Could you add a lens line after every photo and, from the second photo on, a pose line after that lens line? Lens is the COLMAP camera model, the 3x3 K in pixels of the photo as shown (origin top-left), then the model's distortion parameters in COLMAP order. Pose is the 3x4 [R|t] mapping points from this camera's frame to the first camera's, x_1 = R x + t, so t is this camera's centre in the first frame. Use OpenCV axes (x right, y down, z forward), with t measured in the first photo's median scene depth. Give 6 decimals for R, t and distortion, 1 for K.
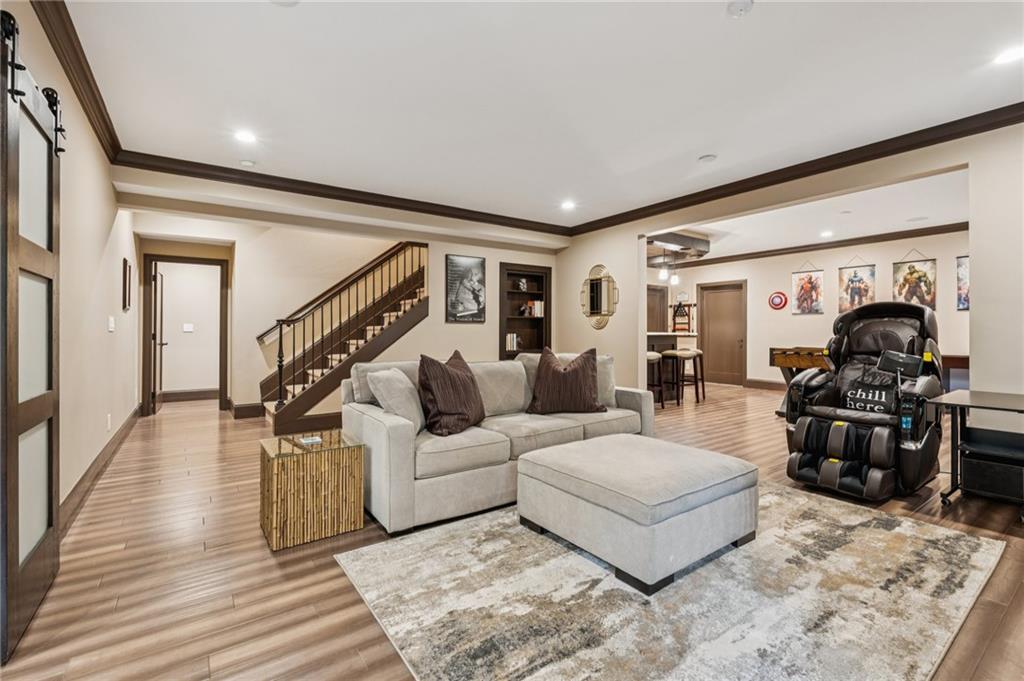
lens RADIAL K [[451.3, 0, 513.7], [0, 451.3, 327.4], [0, 0, 1]] dist [-0.001588, 0.000154]
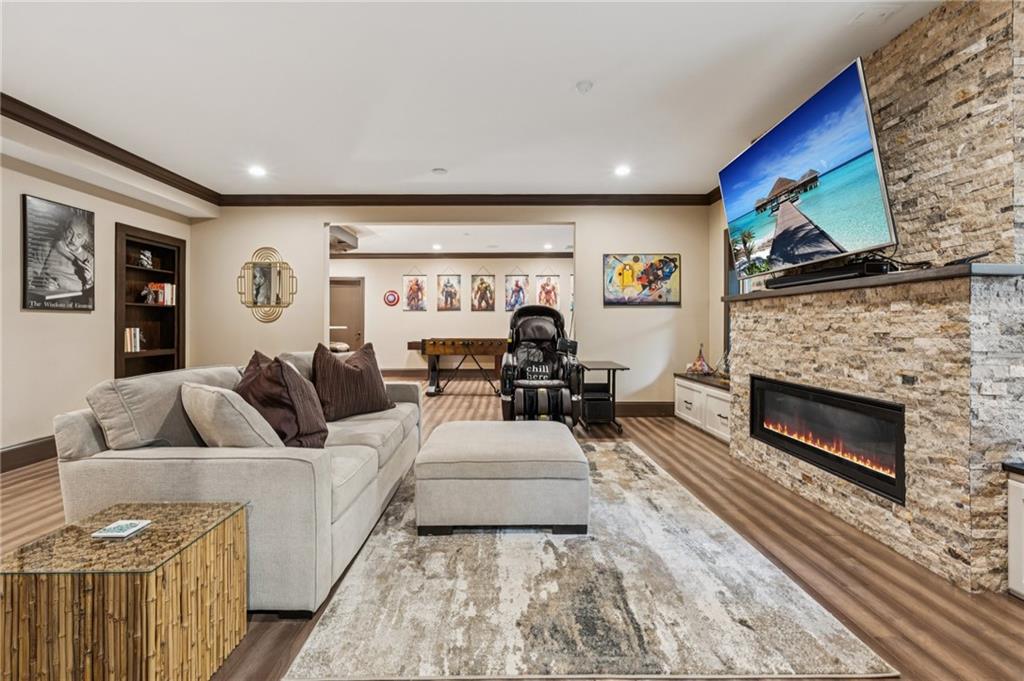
lens RADIAL K [[455.9, 0, 502.2], [0, 455.9, 324.6], [0, 0, 1]] dist [0.000998, 0.000706]
pose [[0.578789, 0.001763, 0.815475, -0.270329], [-0.008316, 0.999958, 0.003740, 0.001433], [-0.815435, -0.008946, 0.578780, 0.139905]]
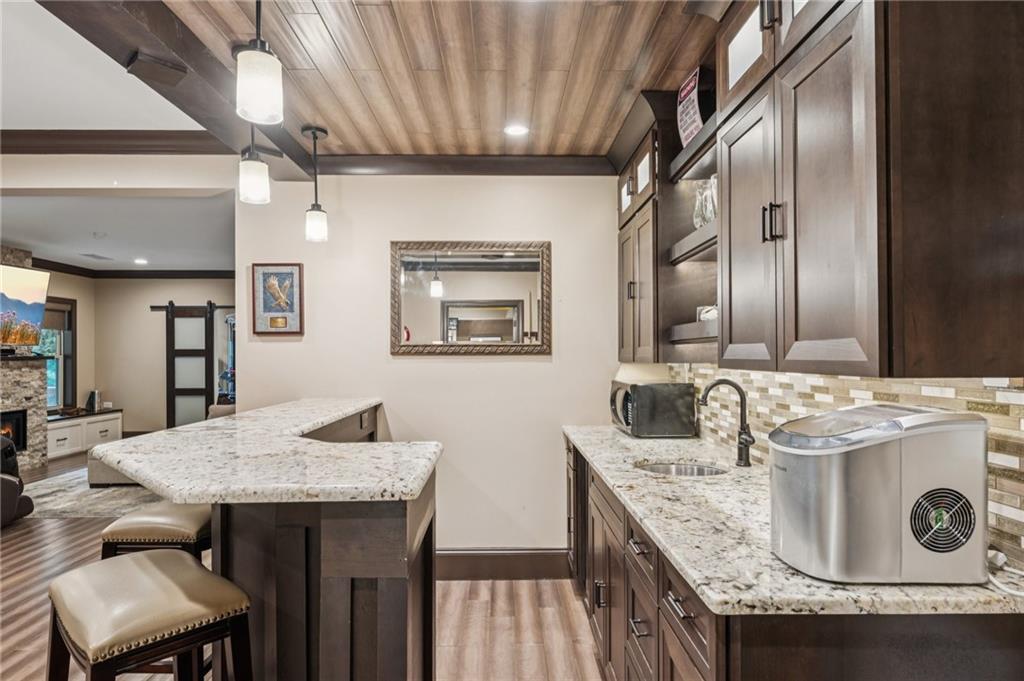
lens RADIAL K [[566.7, 0, 509.0], [0, 566.7, 352.9], [0, 0, 1]] dist [-0.003676, -0.000347]
pose [[-0.564306, 0.001042, -0.825565, 0.592357], [0.012492, 0.999895, -0.007277, -0.026840], [0.825471, -0.014420, -0.564260, 1.504274]]
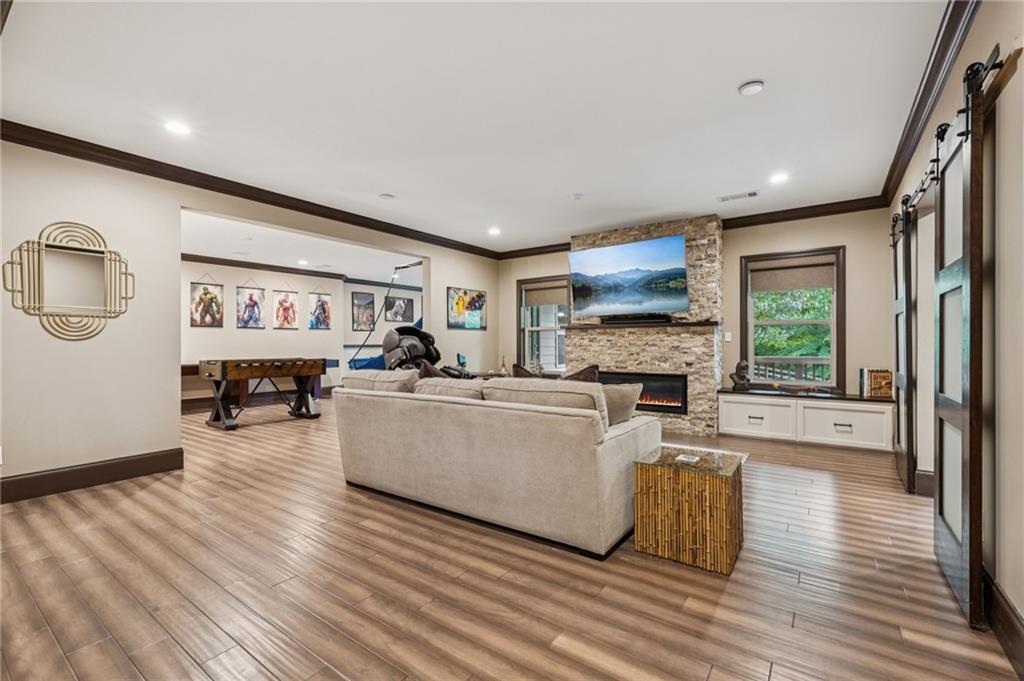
lens RADIAL K [[445.2, 0, 515.5], [0, 445.2, 342.4], [0, 0, 1]] dist [-0.001175, -0.000110]
pose [[-0.331301, 0.003442, 0.943519, -0.514897], [-0.005562, 0.999969, -0.005601, 0.006712], [-0.943509, -0.007104, -0.331271, 0.706007]]
